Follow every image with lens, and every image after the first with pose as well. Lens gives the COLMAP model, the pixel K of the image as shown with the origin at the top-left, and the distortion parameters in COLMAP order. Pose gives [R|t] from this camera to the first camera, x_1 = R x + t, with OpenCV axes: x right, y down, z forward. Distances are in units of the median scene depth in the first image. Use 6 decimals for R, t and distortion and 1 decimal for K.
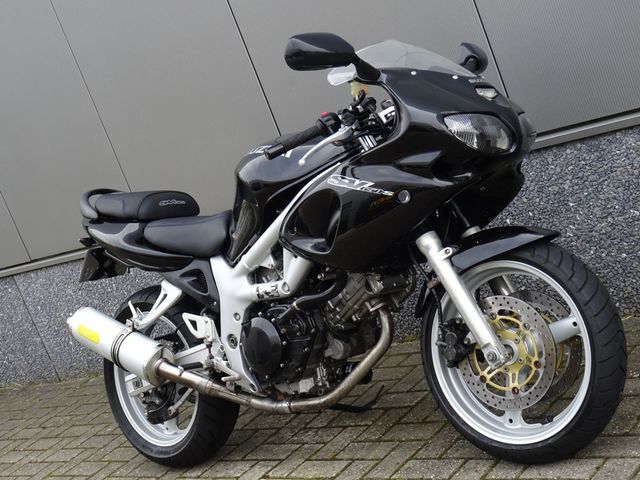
lens RADIAL K [[1209.0, 0, 320.0], [0, 1209.0, 240.0], [0, 0, 1]] dist [0.227489, 0.047832]
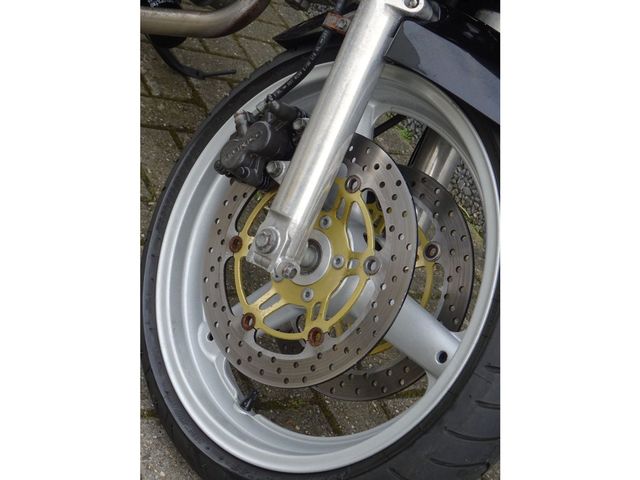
lens RADIAL K [[1176.9, 0, 320.0], [0, 1176.9, 240.0], [0, 0, 1]] dist [0.257592, -0.003777]
pose [[0.617869, 0.774409, 0.136122, 0.093079], [-0.778609, 0.578477, 0.243172, -0.017354], [0.109571, -0.256234, 0.960384, 0.588574]]
